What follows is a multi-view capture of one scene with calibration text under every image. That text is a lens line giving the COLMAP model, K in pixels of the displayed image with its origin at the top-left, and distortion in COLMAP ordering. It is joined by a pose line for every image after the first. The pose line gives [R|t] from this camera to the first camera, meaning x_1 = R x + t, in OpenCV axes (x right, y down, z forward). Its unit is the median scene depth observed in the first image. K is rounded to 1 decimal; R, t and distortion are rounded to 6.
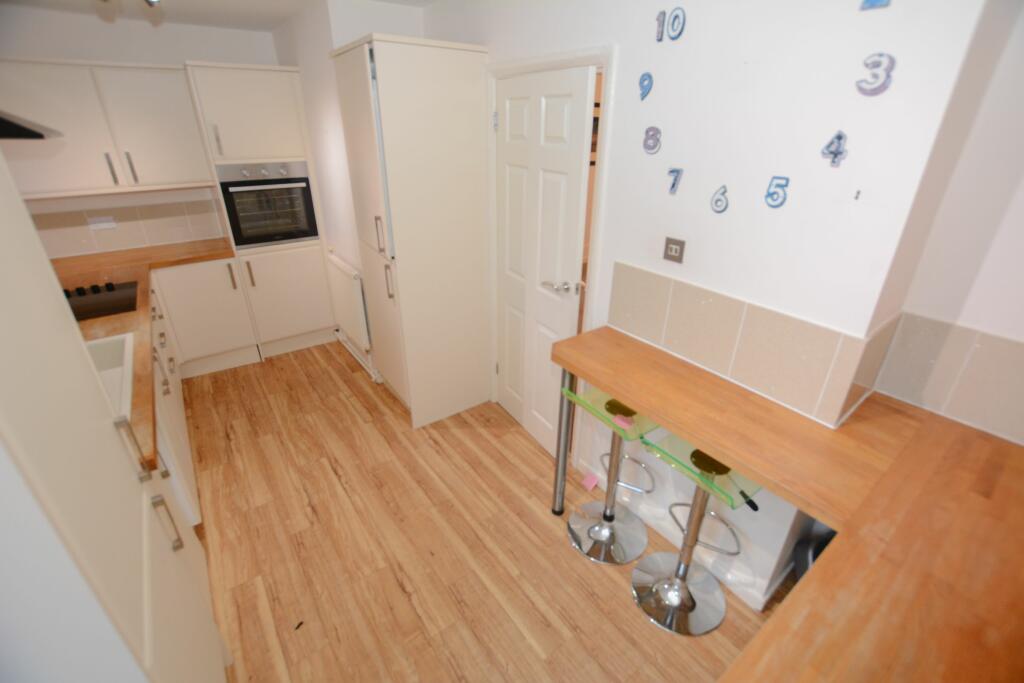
lens RADIAL K [[453.6, 0, 520.2], [0, 453.6, 342.3], [0, 0, 1]] dist [-0.023923, 0.000763]
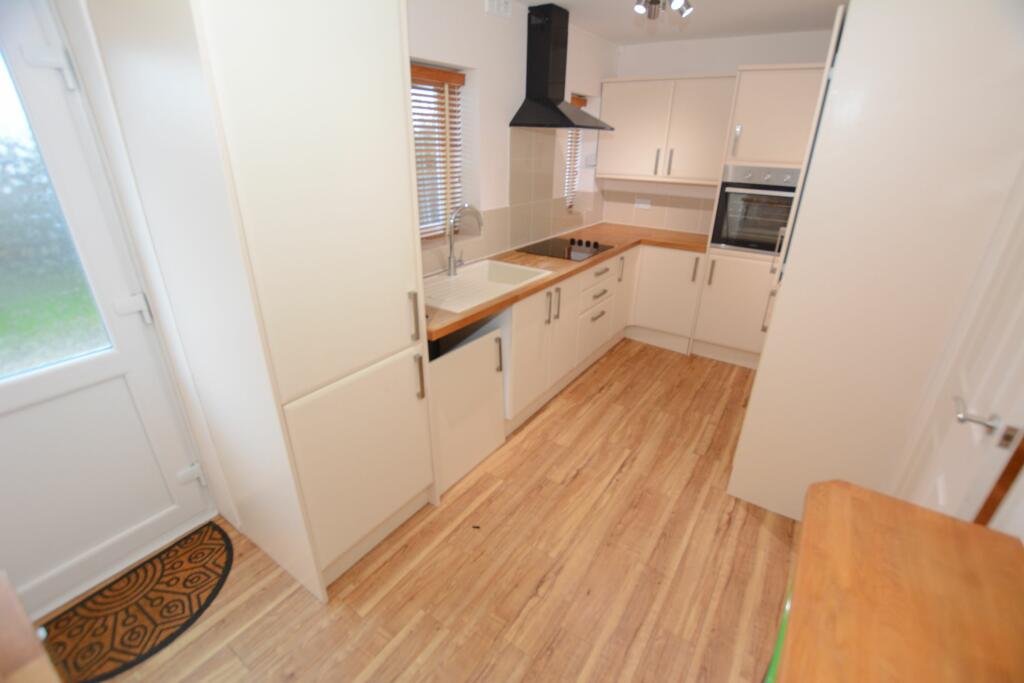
lens RADIAL K [[453.6, 0, 521.0], [0, 453.6, 342.3], [0, 0, 1]] dist [-0.023923, 0.000763]
pose [[0.336668, 0.382227, -0.860556, 0.273134], [-0.424680, 0.877315, 0.223527, -0.080061], [0.840418, 0.290207, 0.457688, 0.292340]]
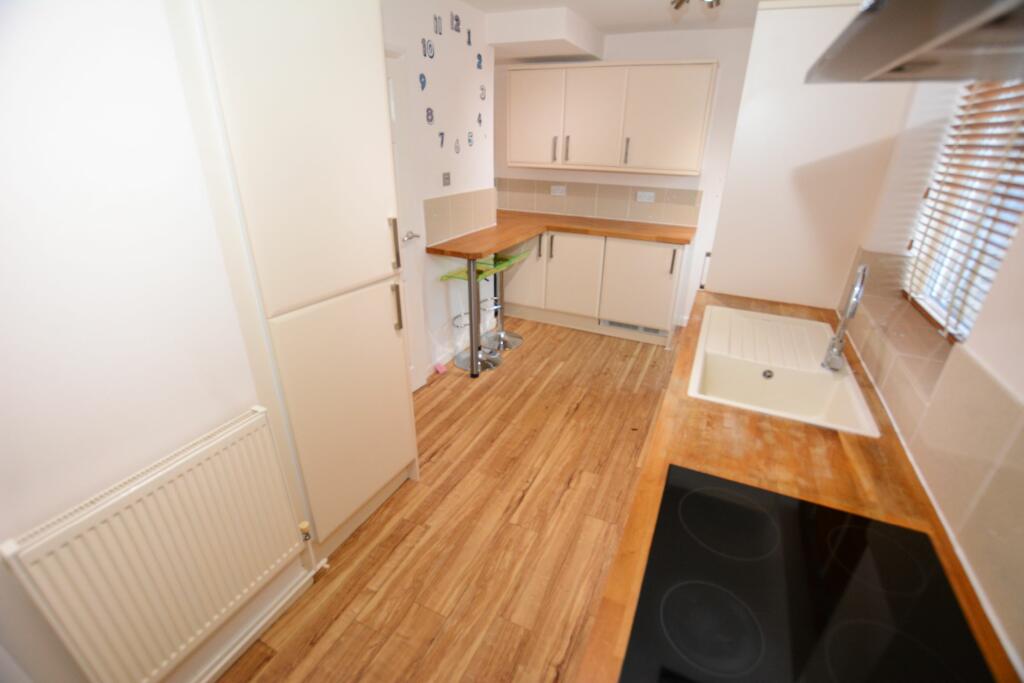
lens RADIAL K [[453.6, 0, 519.7], [0, 453.6, 342.9], [0, 0, 1]] dist [-0.023923, 0.000763]
pose [[-0.474593, -0.388634, 0.789762, -1.020473], [0.358593, 0.734044, 0.576706, -0.459081], [-0.803848, 0.556904, -0.209011, 1.054423]]
